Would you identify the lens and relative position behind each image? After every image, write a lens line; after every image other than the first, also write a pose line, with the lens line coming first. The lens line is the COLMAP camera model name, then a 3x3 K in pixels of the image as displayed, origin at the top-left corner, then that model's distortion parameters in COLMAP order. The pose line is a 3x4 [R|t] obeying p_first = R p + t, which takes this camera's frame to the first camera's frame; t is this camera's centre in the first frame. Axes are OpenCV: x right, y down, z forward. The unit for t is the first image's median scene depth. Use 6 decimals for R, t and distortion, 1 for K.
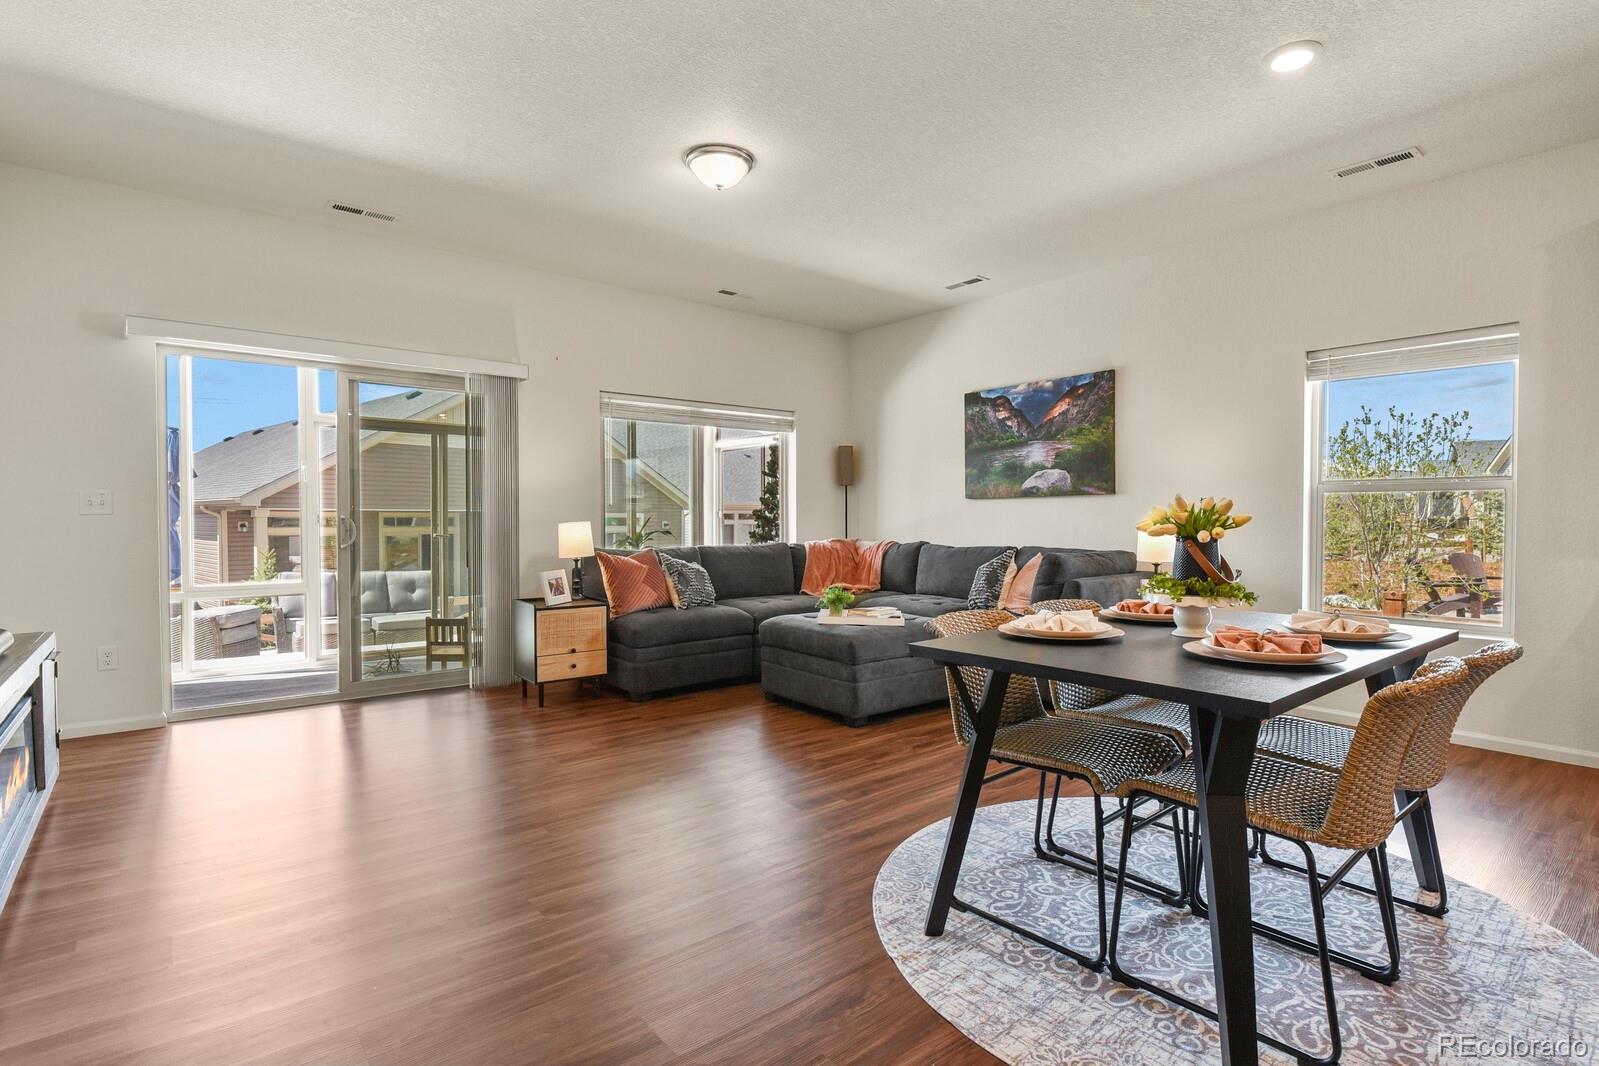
lens RADIAL K [[778.1, 0, 812.0], [0, 778.1, 540.6], [0, 0, 1]] dist [-0.006556, -0.004741]
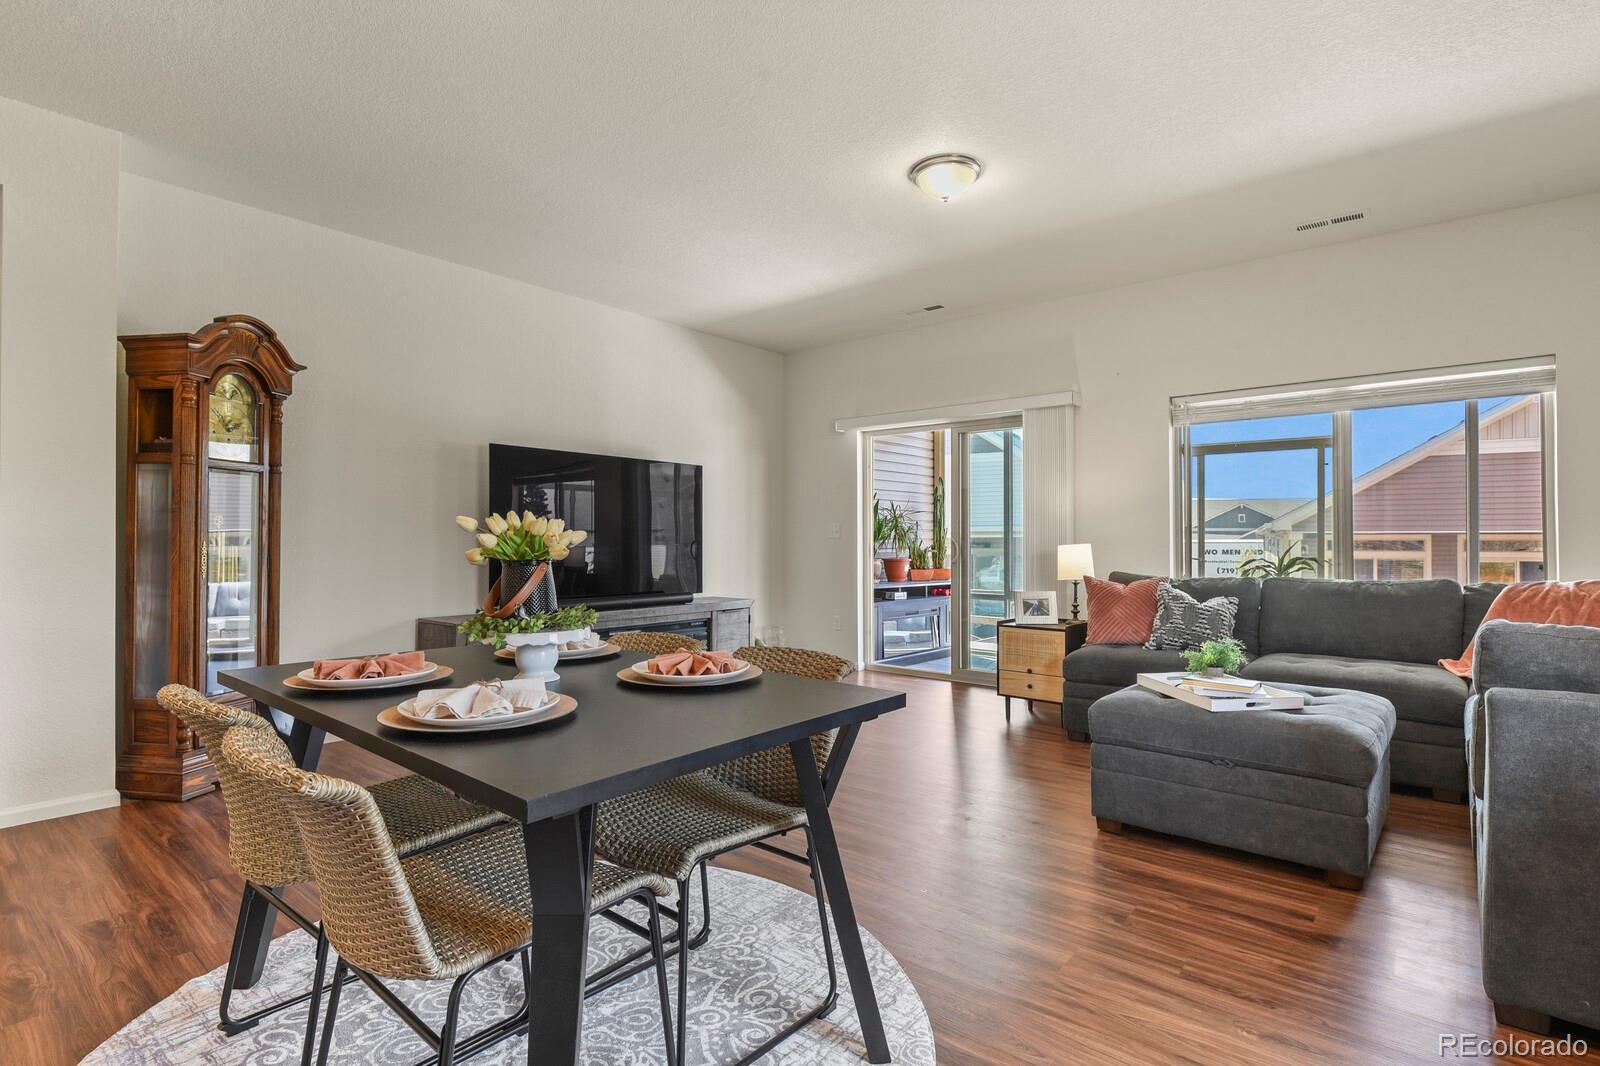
lens RADIAL K [[778.5, 0, 802.1], [0, 778.5, 532.0], [0, 0, 1]] dist [-0.006556, -0.004741]
pose [[0.185457, -0.008284, -0.982618, 0.546821], [-0.031968, 0.999384, -0.014459, -0.012429], [0.982132, 0.034093, 0.185078, 0.449775]]
